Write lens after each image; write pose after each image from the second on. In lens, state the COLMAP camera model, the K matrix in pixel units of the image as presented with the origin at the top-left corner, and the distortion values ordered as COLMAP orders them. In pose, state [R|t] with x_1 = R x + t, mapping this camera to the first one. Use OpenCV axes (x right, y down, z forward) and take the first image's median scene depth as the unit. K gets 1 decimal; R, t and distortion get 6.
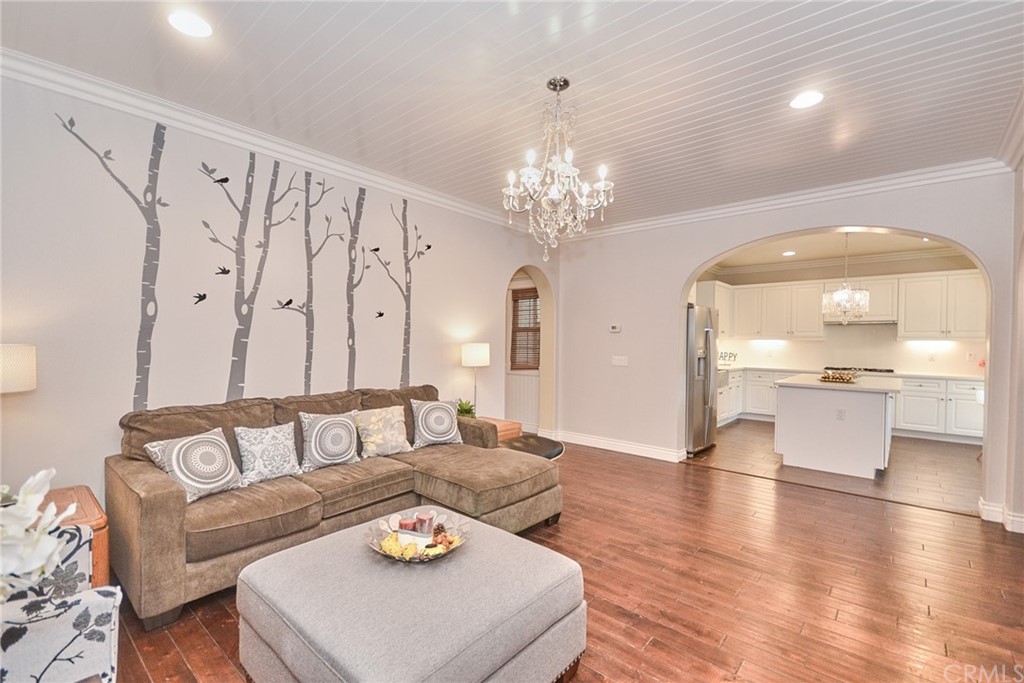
lens RADIAL K [[467.0, 0, 508.2], [0, 467.0, 343.6], [0, 0, 1]] dist [-0.000890, -0.000584]
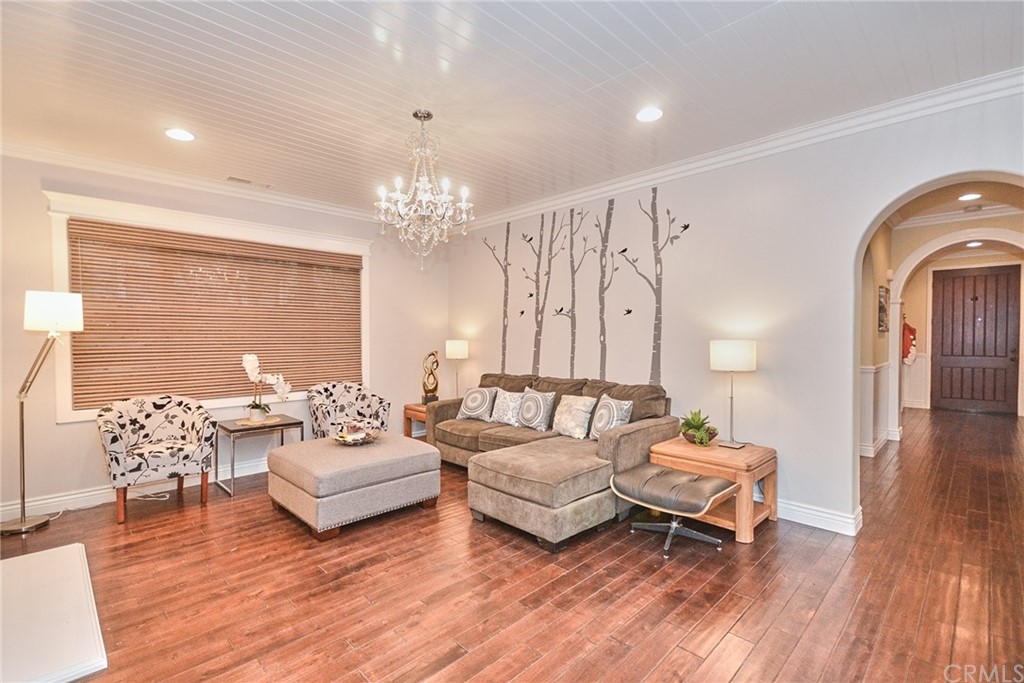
lens RADIAL K [[467.0, 0, 513.8], [0, 467.0, 346.6], [0, 0, 1]] dist [-0.000890, -0.000584]
pose [[-0.091170, 0.003215, -0.995830, 0.887337], [-0.011520, 0.999924, 0.004283, 0.015364], [0.995769, 0.011863, -0.091126, 0.954820]]
